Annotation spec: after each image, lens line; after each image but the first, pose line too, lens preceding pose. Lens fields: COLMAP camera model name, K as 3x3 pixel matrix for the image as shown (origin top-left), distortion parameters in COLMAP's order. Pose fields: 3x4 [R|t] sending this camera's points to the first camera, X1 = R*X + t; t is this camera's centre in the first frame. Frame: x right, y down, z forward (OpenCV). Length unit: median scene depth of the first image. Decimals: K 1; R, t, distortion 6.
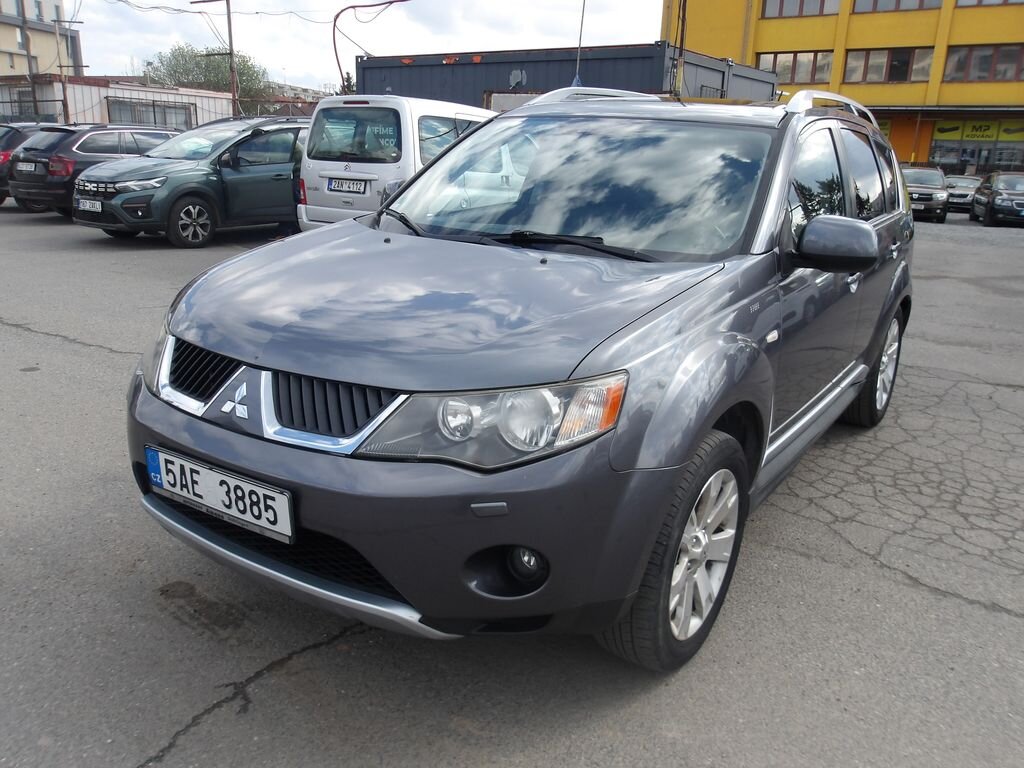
lens RADIAL K [[877.6, 0, 509.5], [0, 877.6, 387.4], [0, 0, 1]] dist [0.009463, -0.000718]
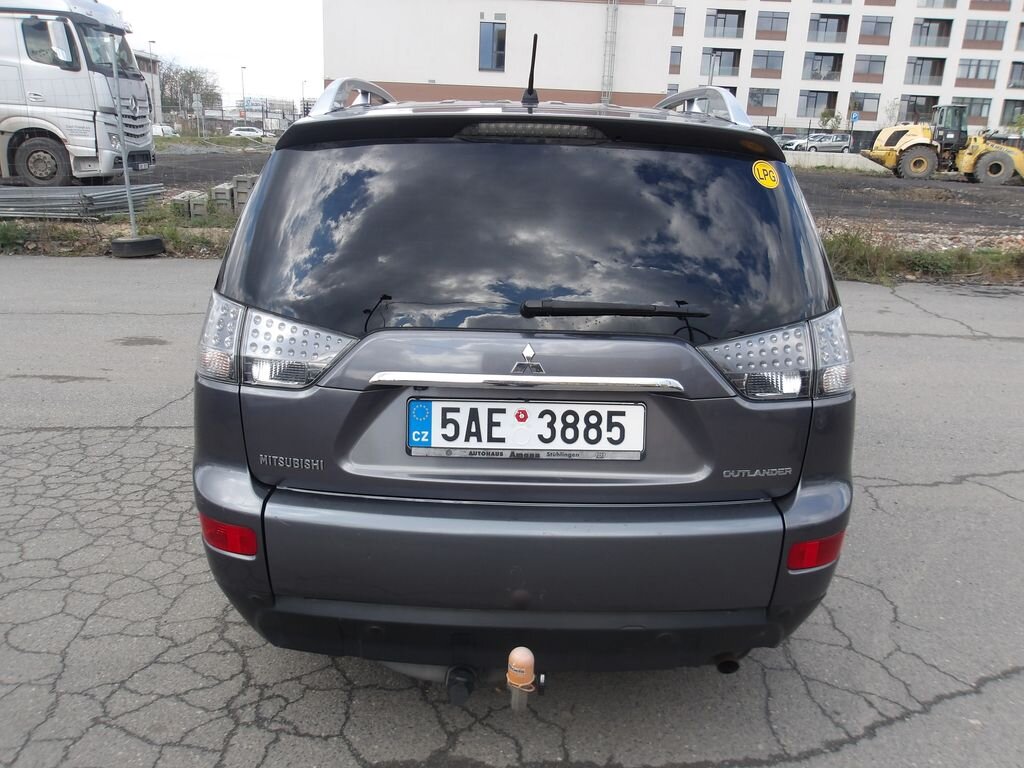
lens RADIAL K [[877.6, 0, 494.0], [0, 877.6, 384.7], [0, 0, 1]] dist [0.009463, -0.000718]
pose [[-0.854933, 0.071802, -0.513745, 0.962638], [-0.203399, 0.864666, 0.459327, -0.661377], [0.477199, 0.497189, -0.724627, 2.383852]]
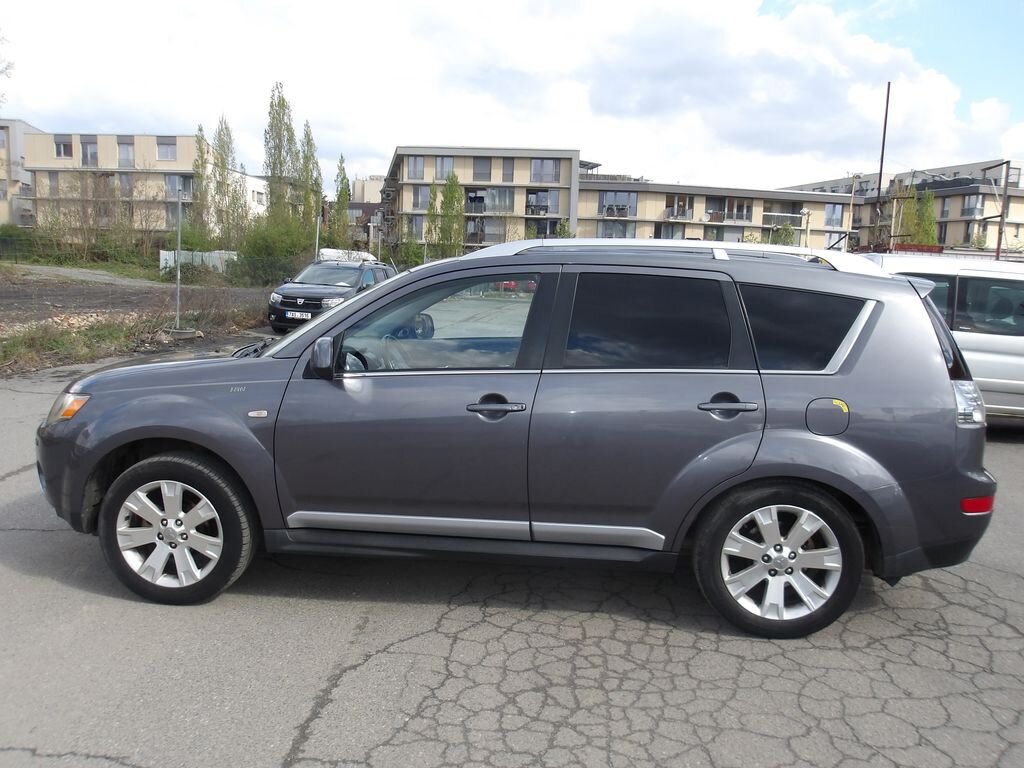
lens RADIAL K [[877.6, 0, 507.3], [0, 877.6, 384.7], [0, 0, 1]] dist [0.009463, -0.000718]
pose [[0.465647, 0.098137, -0.879512, 1.586595], [-0.256811, 0.966051, -0.028172, -0.154150], [0.846889, 0.238987, 0.475041, 0.594047]]
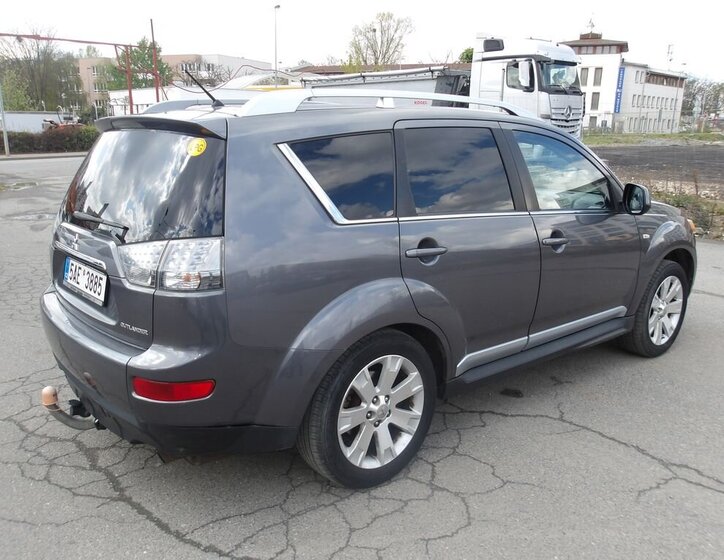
lens RADIAL K [[652.8, 0, 364.2], [0, 652.8, 280.2], [0, 0, 1]] dist [-0.011503, 0.004550]
pose [[-0.942737, -0.117617, 0.312112, -0.040983], [0.050005, 0.875344, 0.480907, -0.759235], [-0.329768, 0.468976, -0.819338, 2.561207]]
